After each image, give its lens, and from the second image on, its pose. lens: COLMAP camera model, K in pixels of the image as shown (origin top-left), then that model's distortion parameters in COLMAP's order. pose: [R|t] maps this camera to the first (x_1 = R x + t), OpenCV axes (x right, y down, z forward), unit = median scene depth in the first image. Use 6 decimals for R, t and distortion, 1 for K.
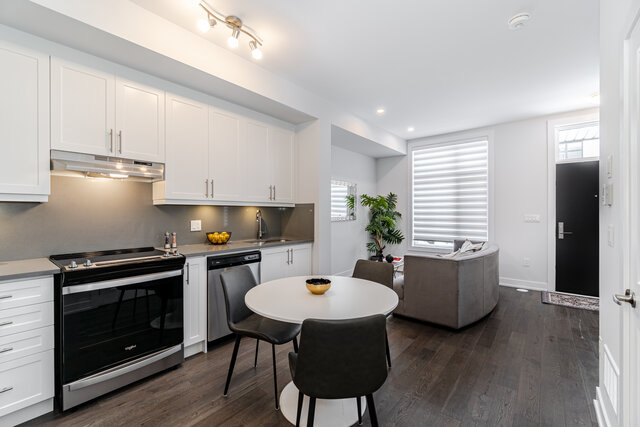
lens RADIAL K [[277.2, 0, 316.8], [0, 277.2, 211.9], [0, 0, 1]] dist [-0.004390, 0.000667]
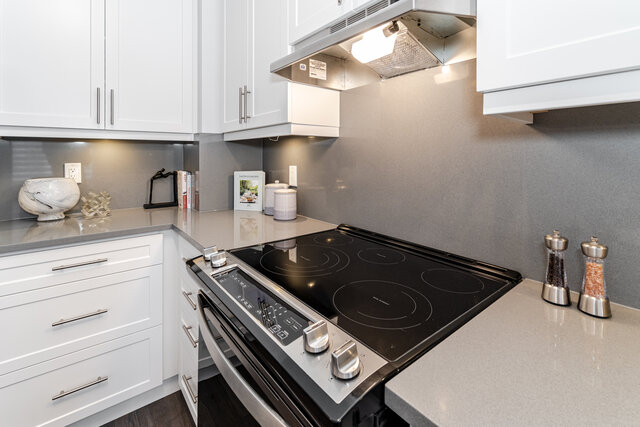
lens RADIAL K [[299.4, 0, 319.6], [0, 299.4, 155.1], [0, 0, 1]] dist [-0.001935, 0.000464]
pose [[-0.205728, 0.003302, -0.978604, -0.174675], [0.001372, 0.999994, 0.003086, 0.003310], [0.978608, -0.000708, -0.205731, 0.603194]]
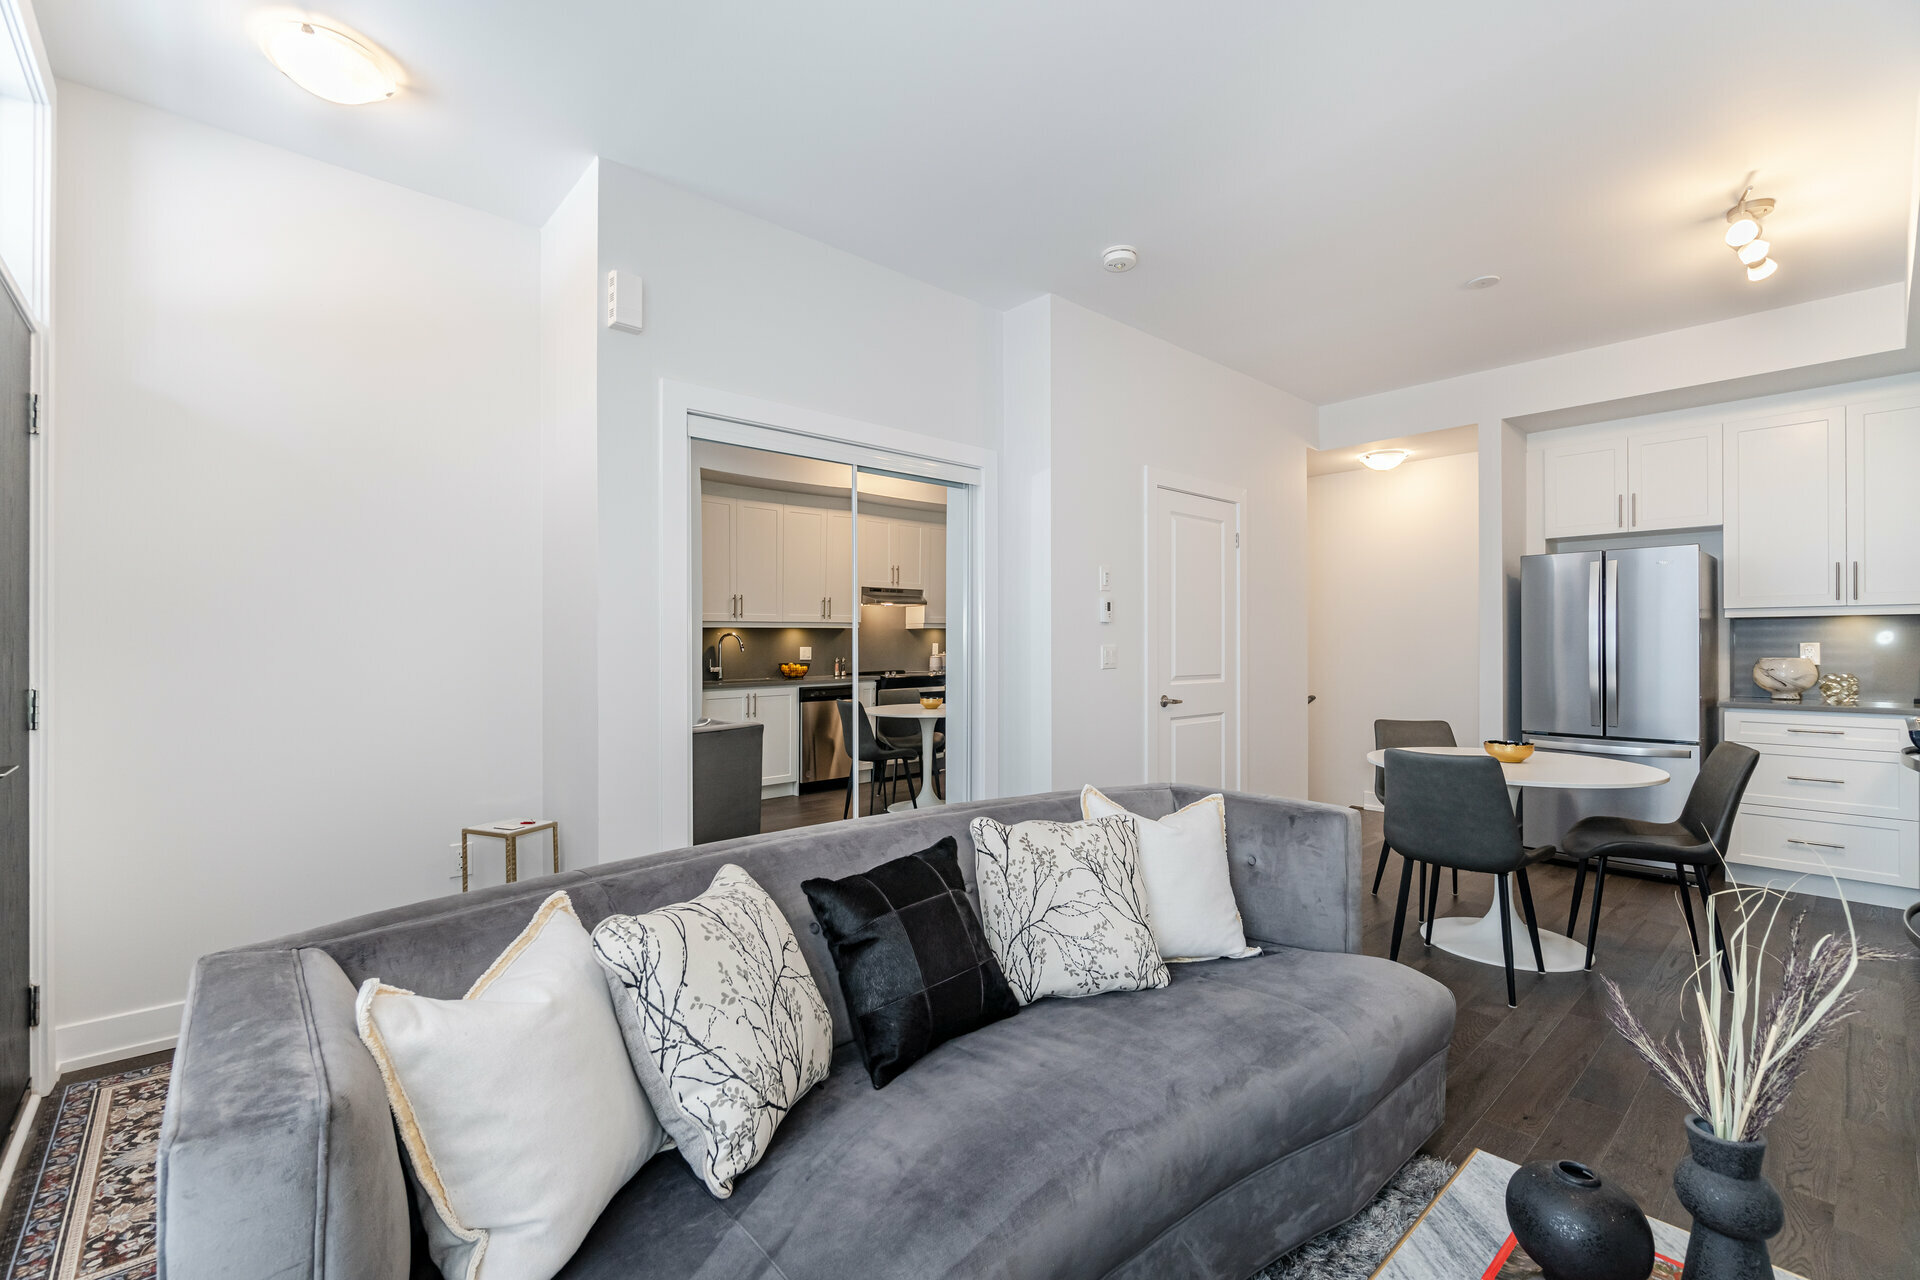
lens RADIAL K [[831.7, 0, 952.4], [0, 831.7, 644.9], [0, 0, 1]] dist [-0.004390, 0.000667]
pose [[-0.989262, 0.001699, 0.146146, 0.453490], [0.001111, 0.999991, -0.004103, 0.022109], [-0.146151, -0.003897, -0.989255, 1.436258]]
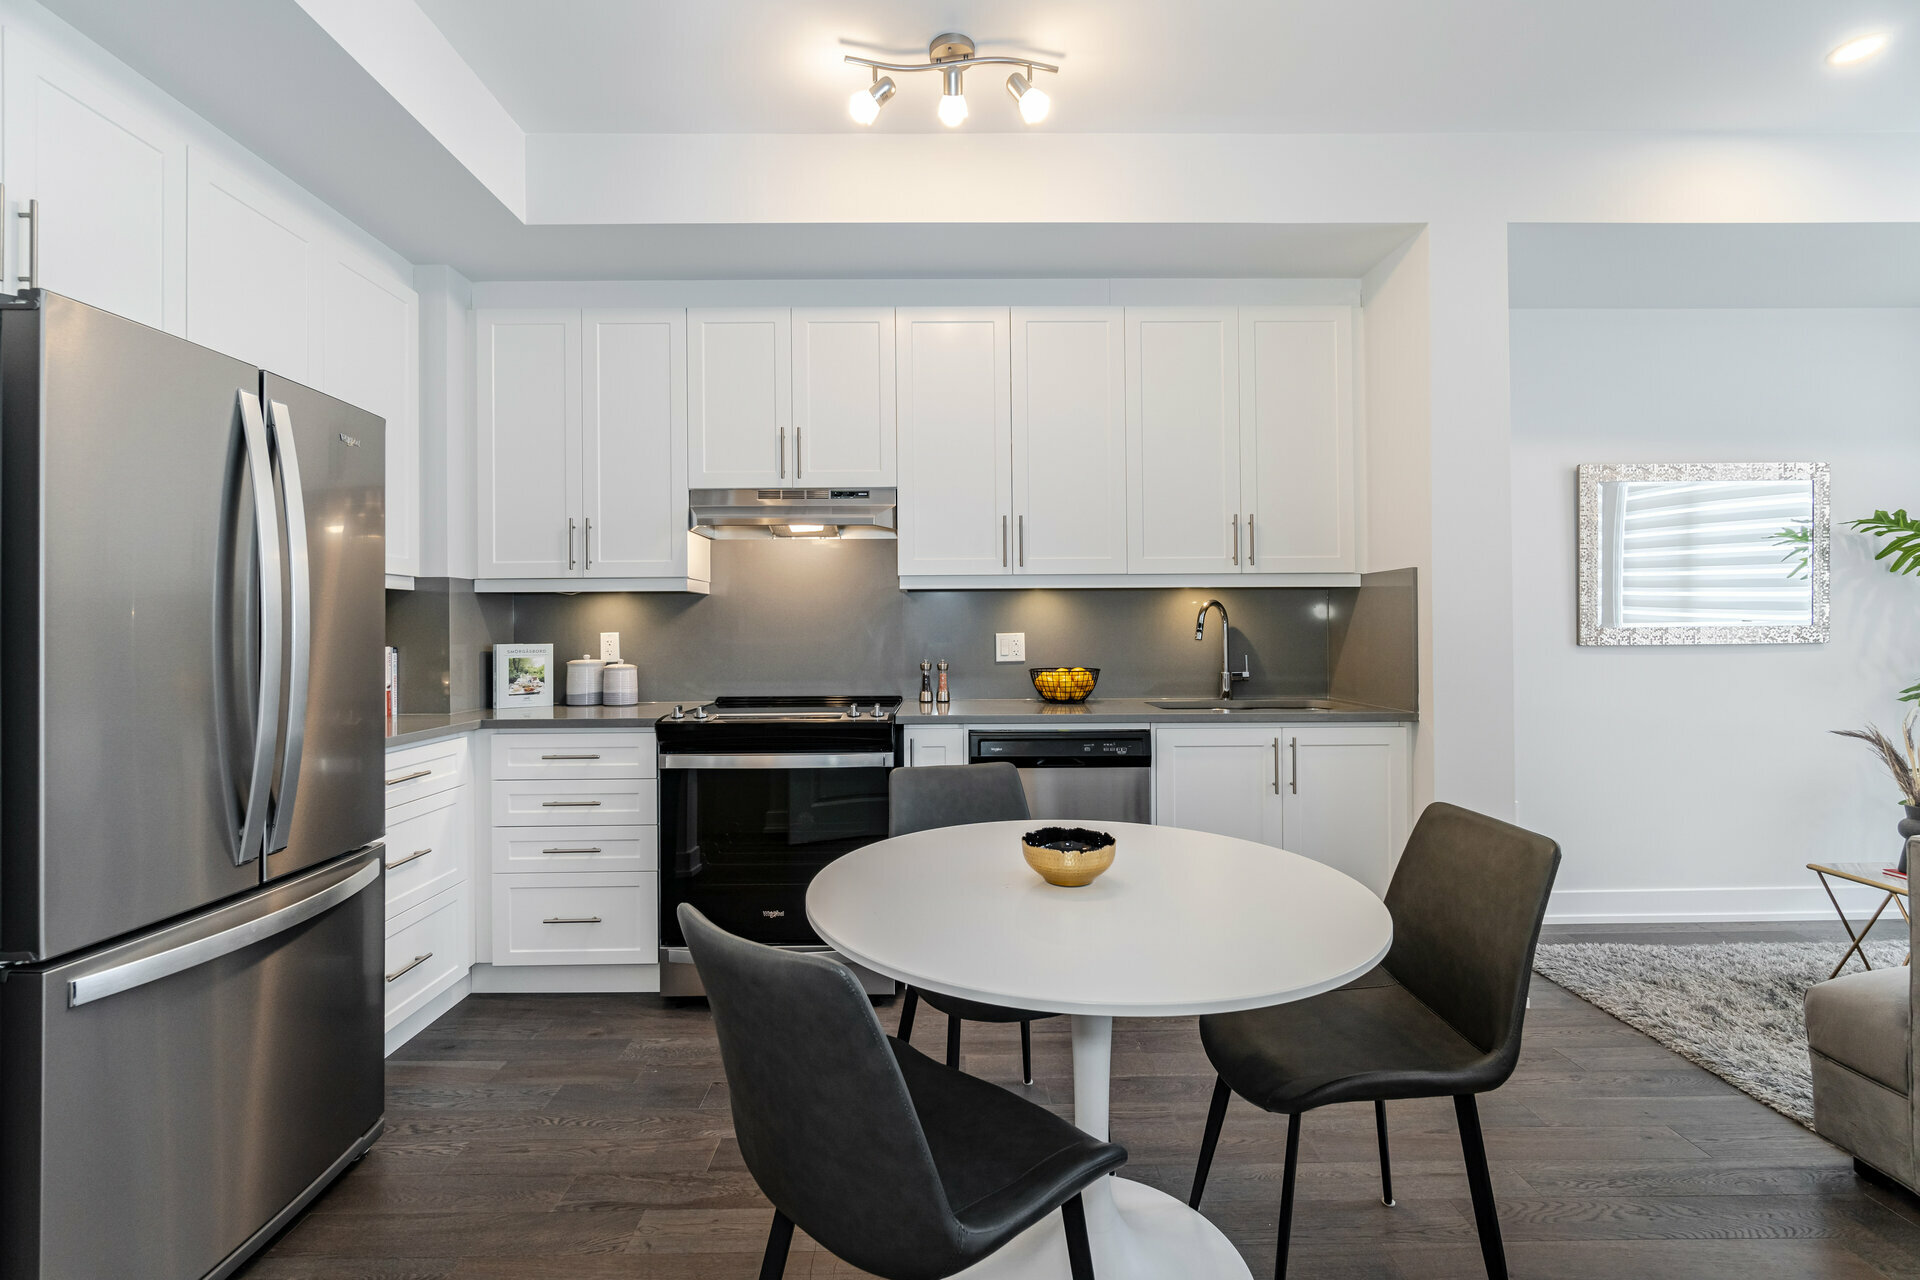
lens RADIAL K [[831.7, 0, 951.8], [0, 831.7, 626.5], [0, 0, 1]] dist [-0.004390, 0.000667]
pose [[0.646003, -0.008008, -0.763293, 0.274402], [0.007716, 0.999962, -0.003961, 0.020590], [0.763296, -0.003331, 0.646041, 0.185800]]
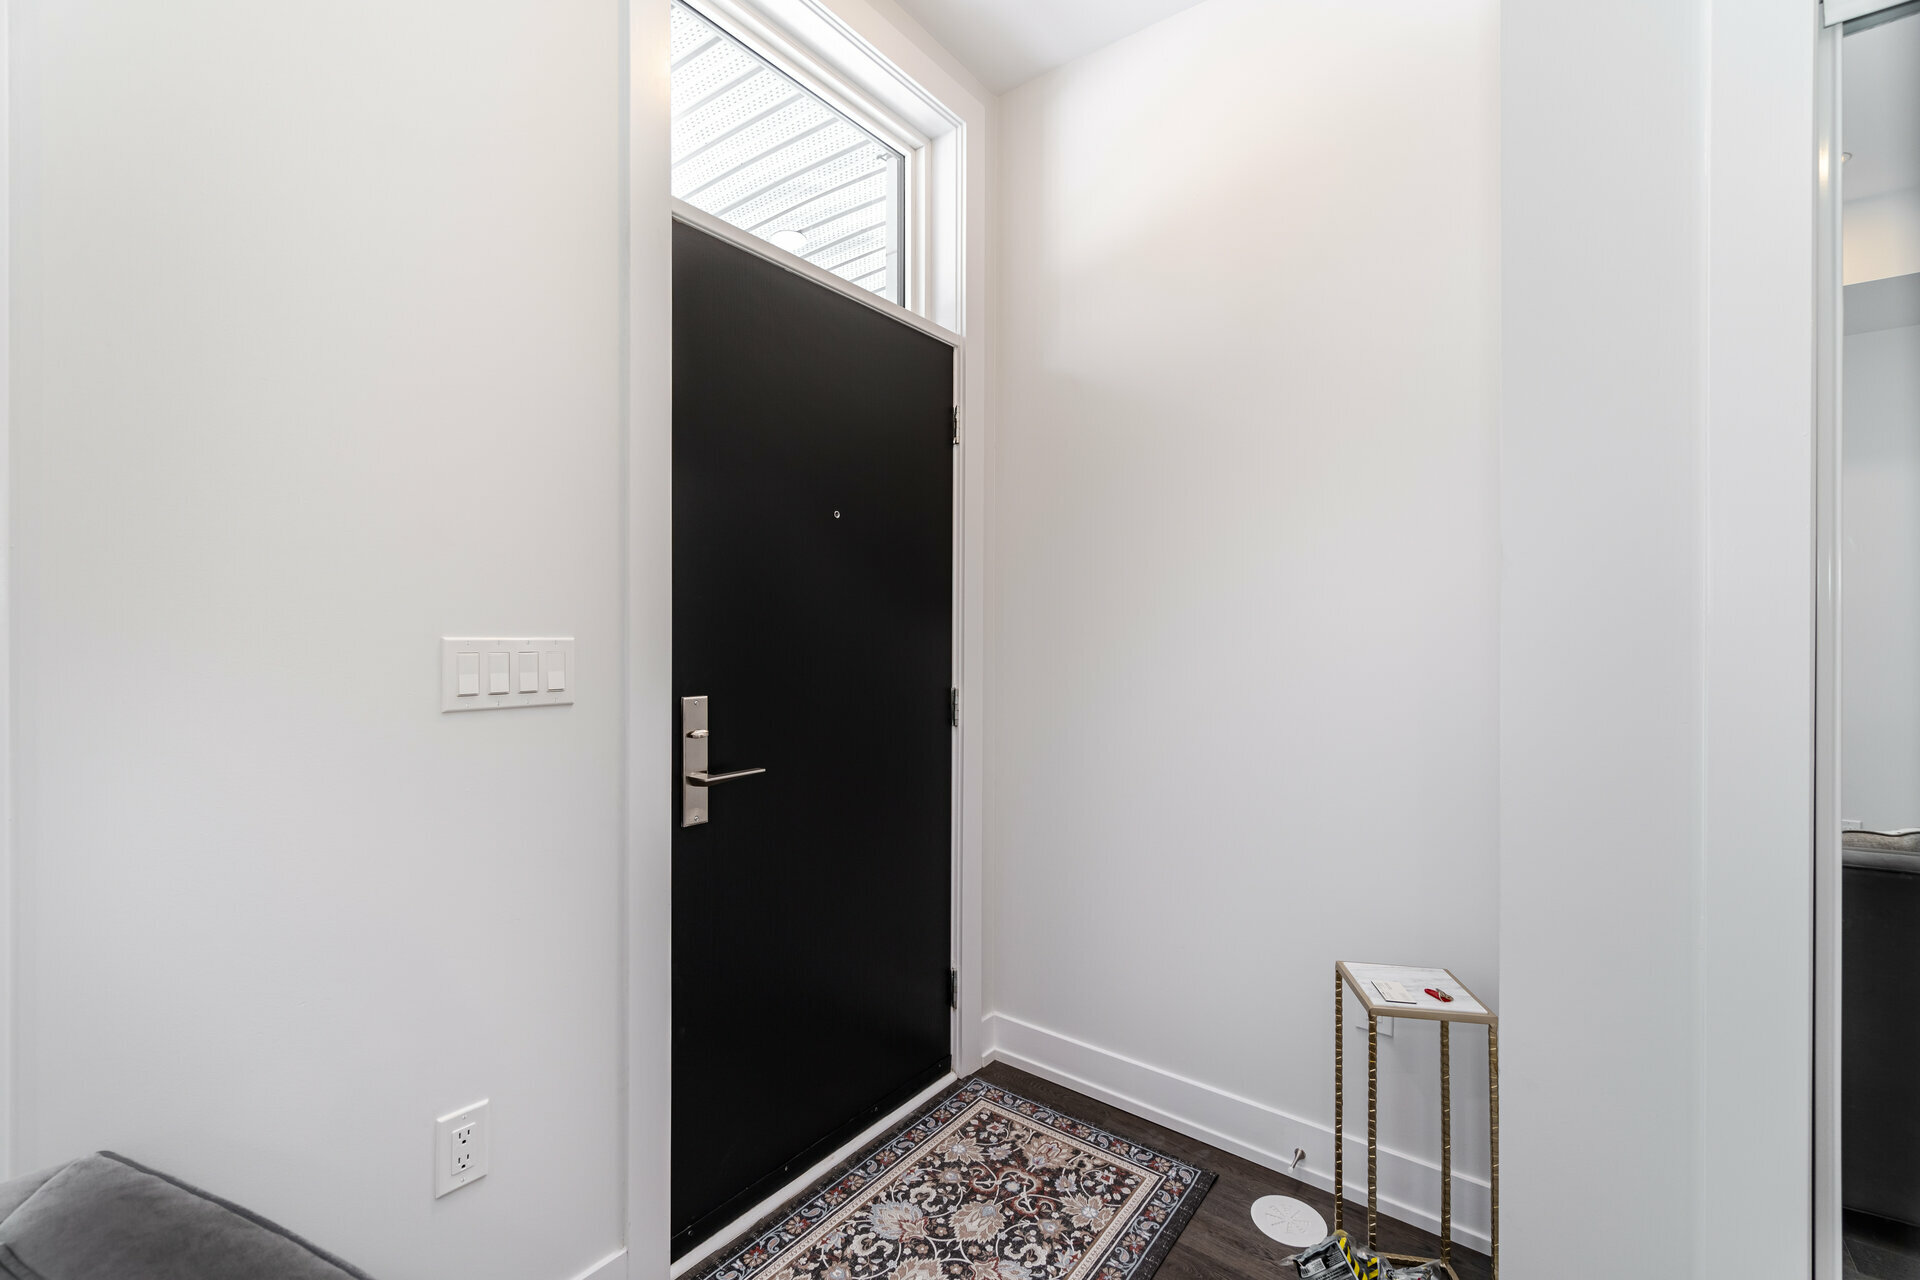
lens RADIAL K [[831.7, 0, 953.5], [0, 831.7, 630.5], [0, 0, 1]] dist [-0.004390, 0.000667]
pose [[-0.040963, -0.000244, 0.999161, 0.558395], [-0.006021, 0.999982, -0.000002, 0.008624], [-0.999143, -0.006016, -0.040964, 1.001107]]
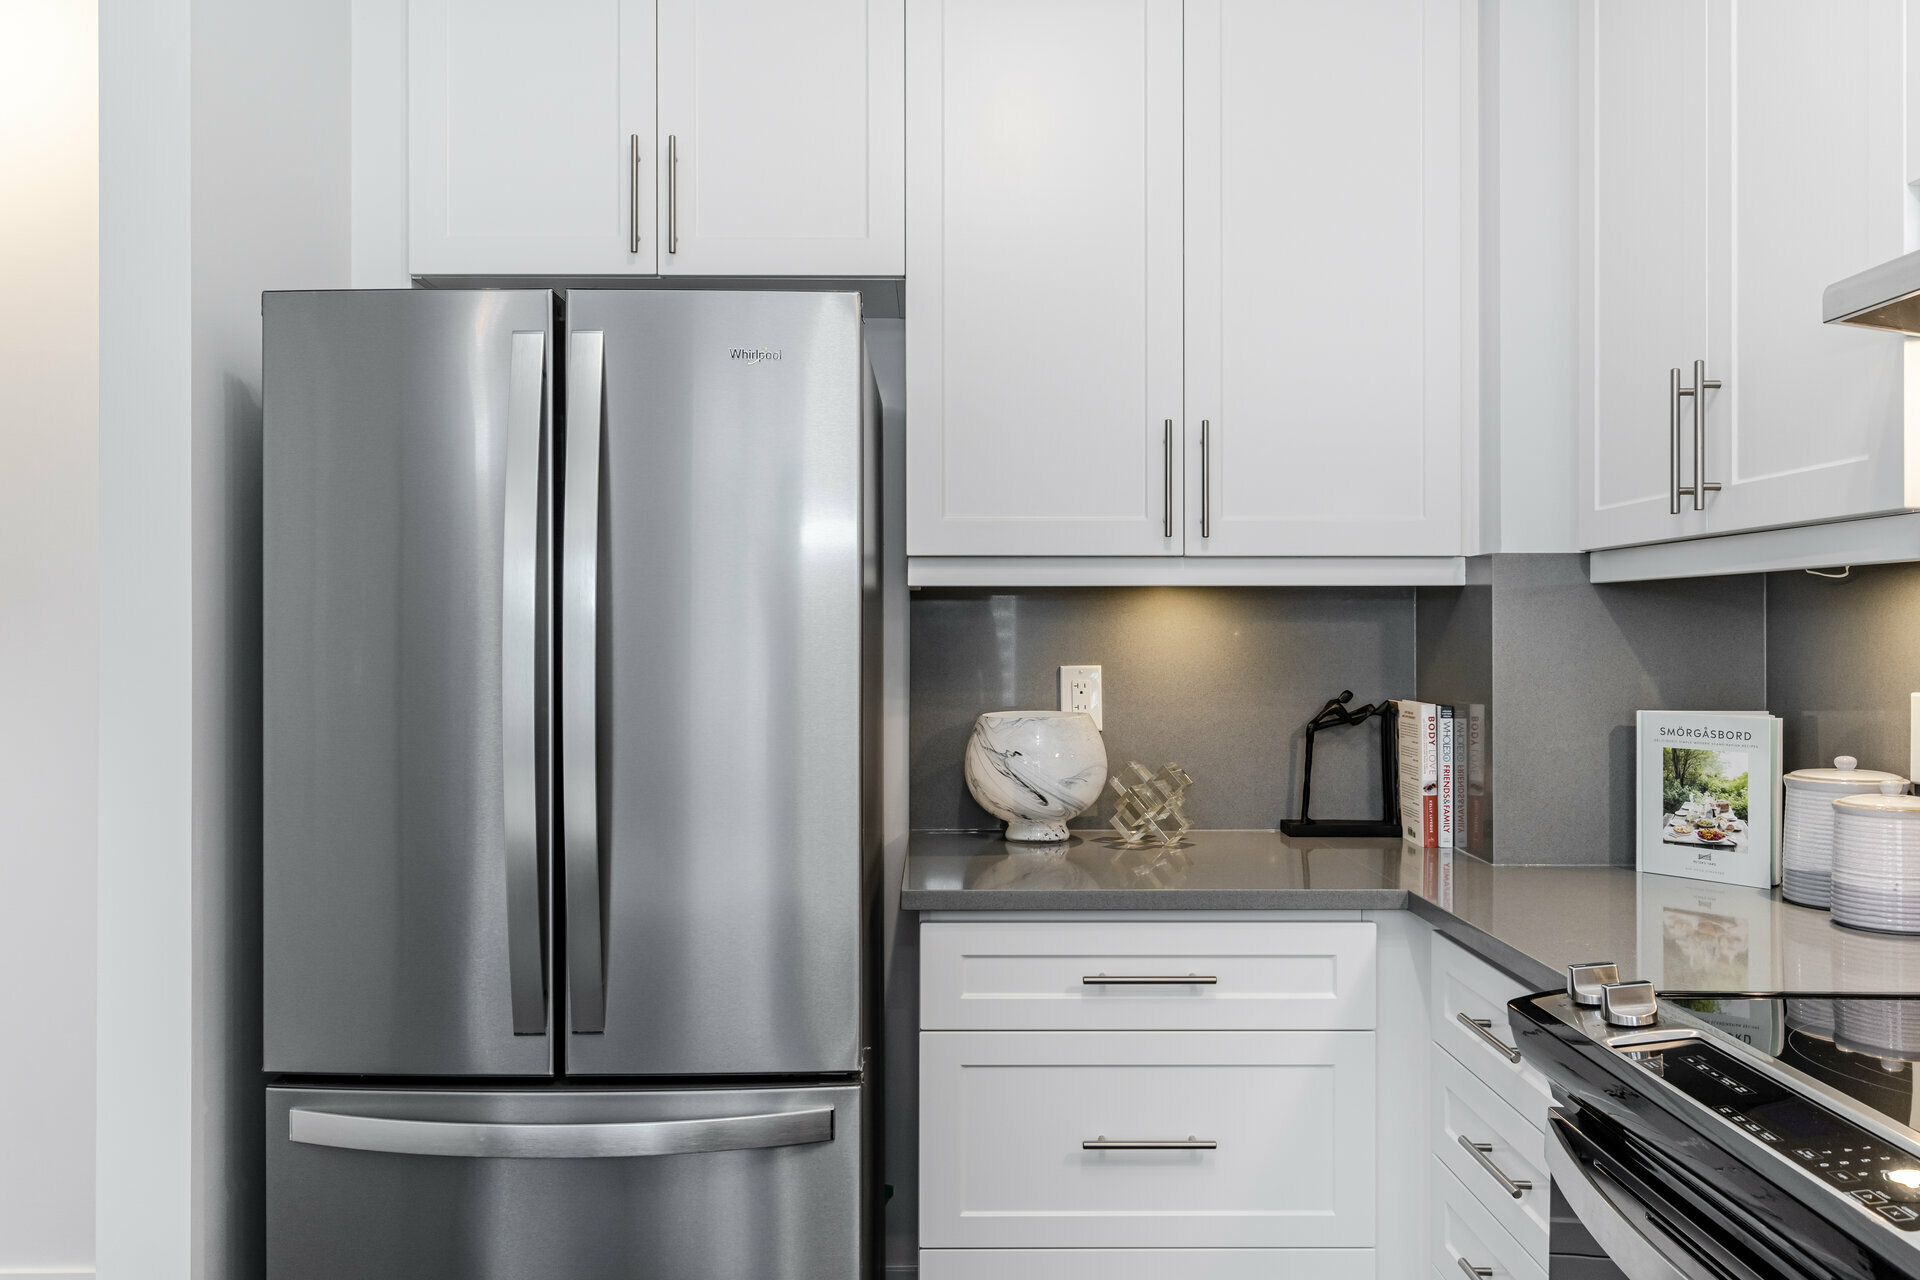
lens RADIAL K [[1496.2, 0, 956.5], [0, 1496.2, 623.2], [0, 0, 1]] dist [0.002825, 0.010335]
pose [[-0.764414, -0.003199, -0.644718, -0.045821], [0.001079, 0.999980, -0.006241, 0.000772], [0.644725, -0.005466, -0.764395, 0.641518]]
